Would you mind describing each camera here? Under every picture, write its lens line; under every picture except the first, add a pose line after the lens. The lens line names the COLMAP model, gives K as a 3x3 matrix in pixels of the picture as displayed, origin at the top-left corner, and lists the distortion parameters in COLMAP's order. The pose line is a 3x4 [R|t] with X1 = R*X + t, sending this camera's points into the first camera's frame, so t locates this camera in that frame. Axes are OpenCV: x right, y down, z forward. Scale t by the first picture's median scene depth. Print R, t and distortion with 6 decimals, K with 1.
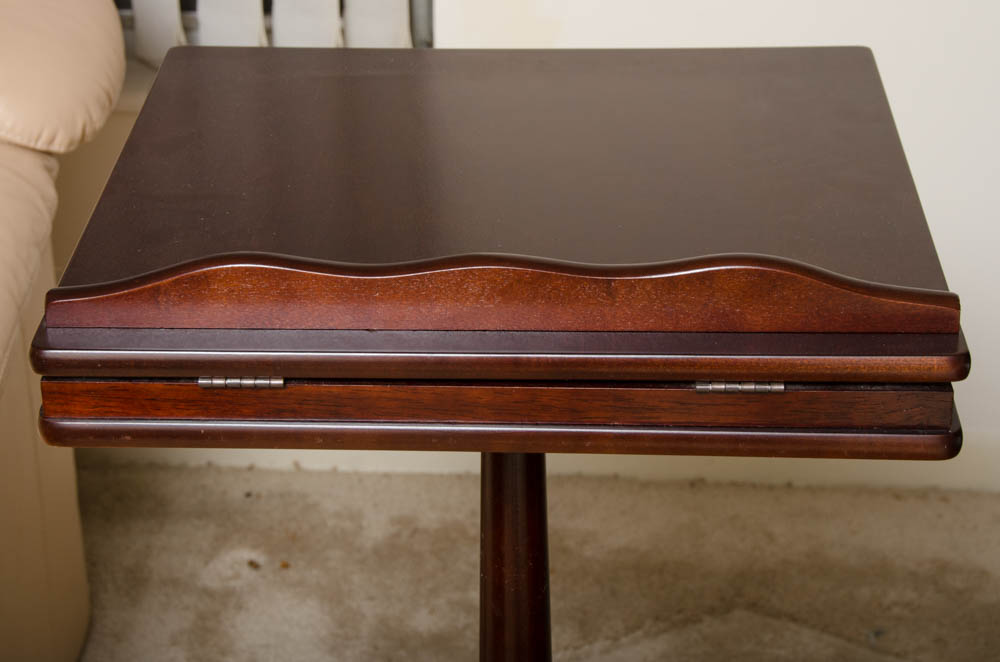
lens RADIAL K [[2318.8, 0, 473.2], [0, 2318.8, 342.5], [0, 0, 1]] dist [0.387126, 0.000000]
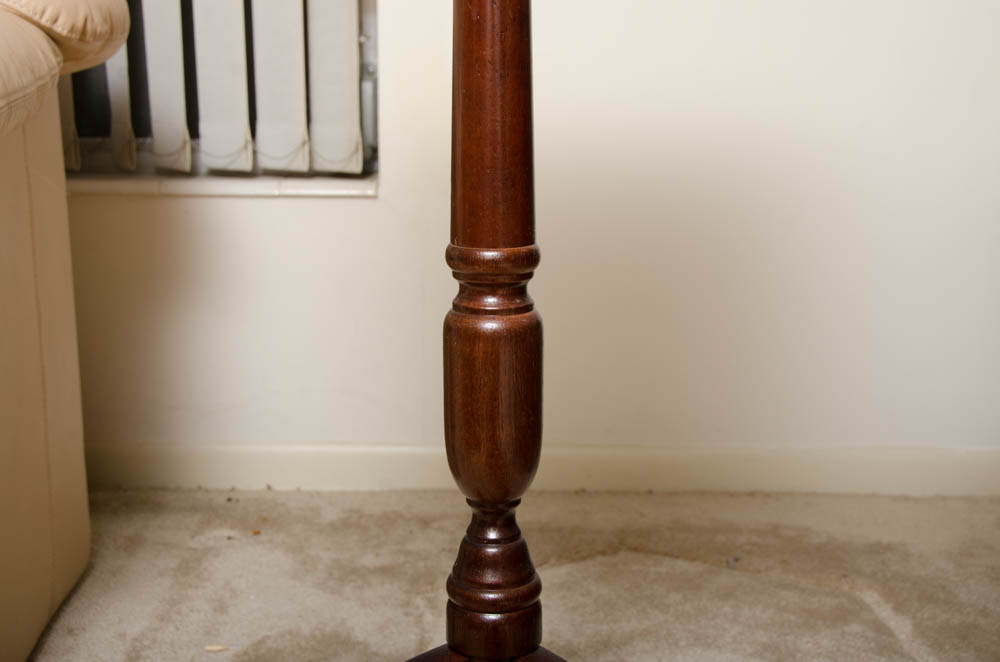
lens RADIAL K [[1361.2, 0, 485.6], [0, 1361.2, 383.0], [0, 0, 1]] dist [0.143999, 0.000000]
pose [[0.997353, -0.003710, 0.072620, -0.012528], [0.021939, 0.967509, -0.251883, 0.207797], [-0.069326, 0.252809, 0.965029, 0.277895]]
